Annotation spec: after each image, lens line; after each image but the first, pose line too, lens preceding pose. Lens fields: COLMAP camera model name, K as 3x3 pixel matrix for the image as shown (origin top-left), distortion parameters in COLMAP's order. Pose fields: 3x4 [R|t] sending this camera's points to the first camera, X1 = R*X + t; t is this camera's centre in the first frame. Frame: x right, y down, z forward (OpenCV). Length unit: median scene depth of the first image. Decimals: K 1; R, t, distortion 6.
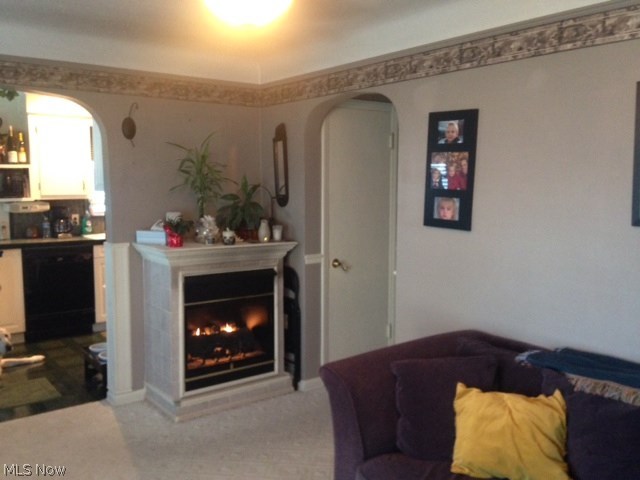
lens RADIAL K [[582.3, 0, 321.2], [0, 582.3, 240.1], [0, 0, 1]] dist [0.009469, 0.000000]
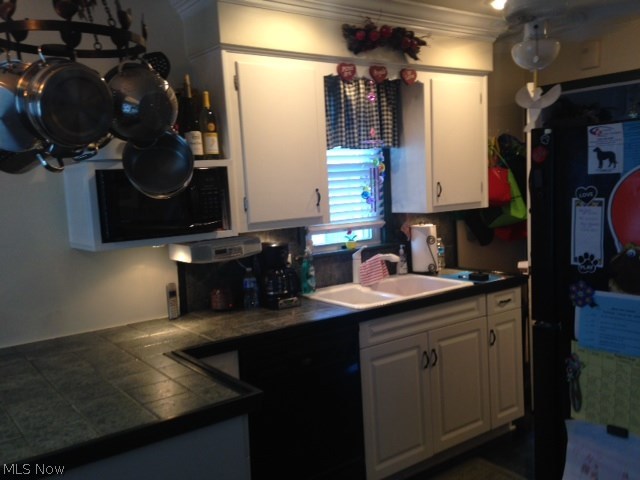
lens RADIAL K [[582.3, 0, 318.7], [0, 582.3, 243.5], [0, 0, 1]] dist [0.009469, 0.000000]
pose [[0.998477, -0.049058, -0.025225, -0.417474], [0.049085, 0.998794, 0.000455, -0.058311], [0.025172, -0.001693, 0.999682, 0.534826]]
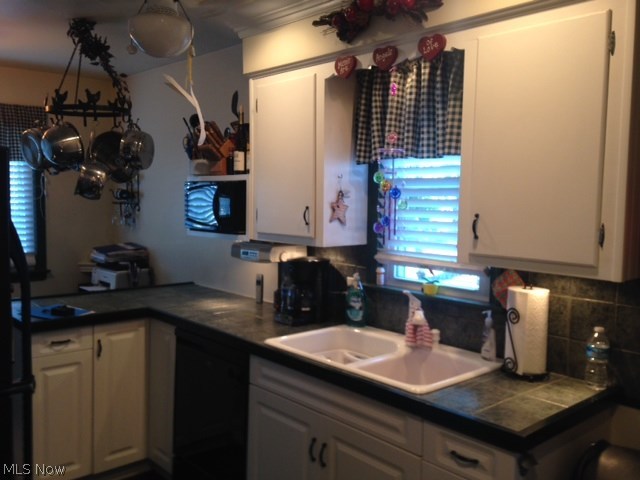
lens RADIAL K [[582.3, 0, 321.3], [0, 582.3, 236.9], [0, 0, 1]] dist [0.009469, 0.000000]
pose [[0.080140, 0.070110, -0.994315, 0.039805], [-0.119021, 0.991060, 0.060288, -0.112031], [0.989652, 0.113513, 0.087768, 1.024609]]
